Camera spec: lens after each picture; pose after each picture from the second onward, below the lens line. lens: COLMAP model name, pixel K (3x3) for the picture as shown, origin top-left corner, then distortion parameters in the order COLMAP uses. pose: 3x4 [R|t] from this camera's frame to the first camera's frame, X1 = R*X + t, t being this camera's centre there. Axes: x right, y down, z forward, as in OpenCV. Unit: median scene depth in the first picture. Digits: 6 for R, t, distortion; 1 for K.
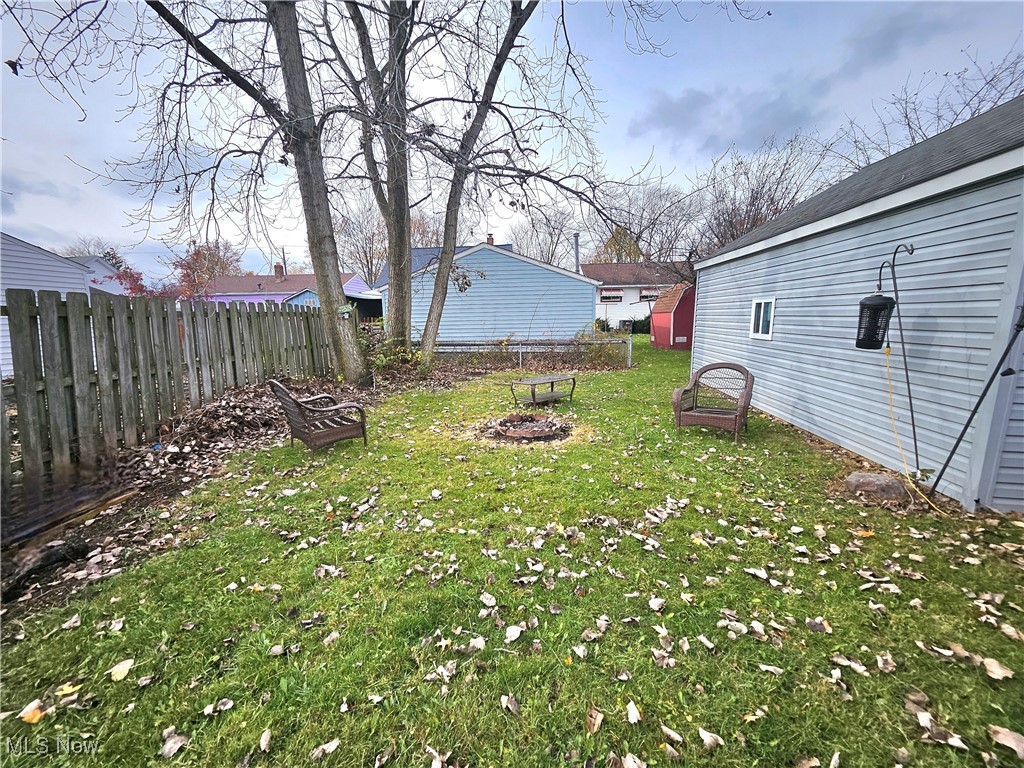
lens RADIAL K [[408.4, 0, 503.5], [0, 408.4, 384.5], [0, 0, 1]] dist [-0.000607, 0.000079]
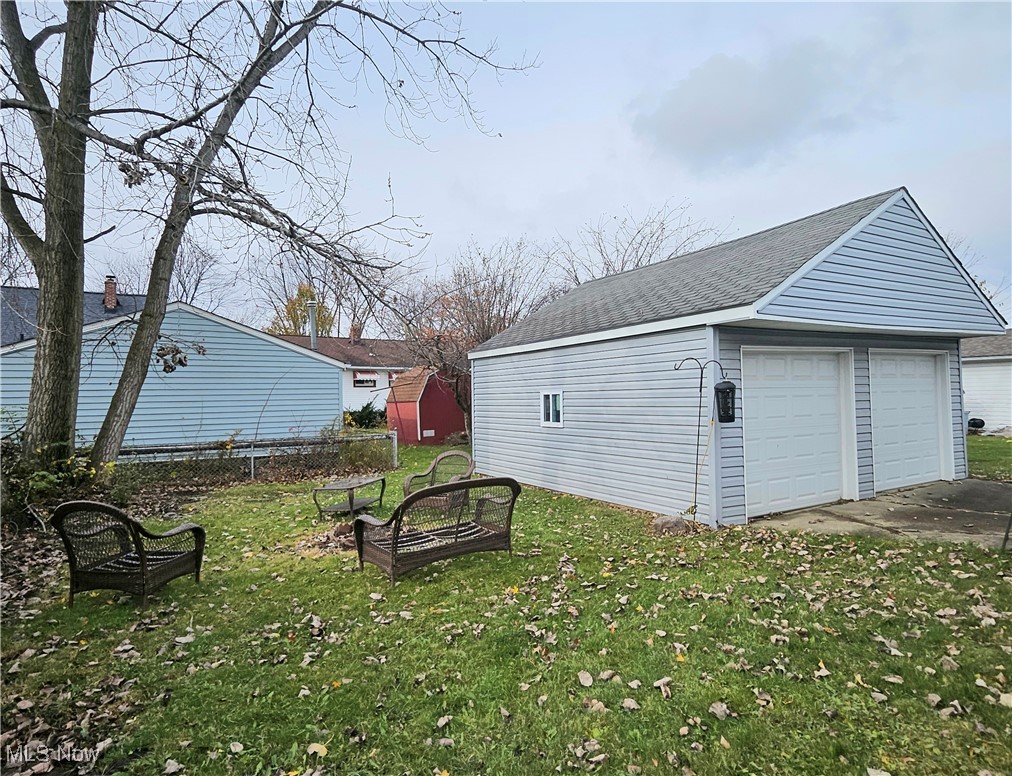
lens RADIAL K [[567.0, 0, 541.1], [0, 567.0, 390.7], [0, 0, 1]] dist [0.003803, 0.000921]
pose [[0.771368, 0.013677, 0.636243, -0.342620], [0.108074, 0.982431, -0.152146, 0.020867], [-0.627146, 0.186122, 0.756338, -0.147610]]
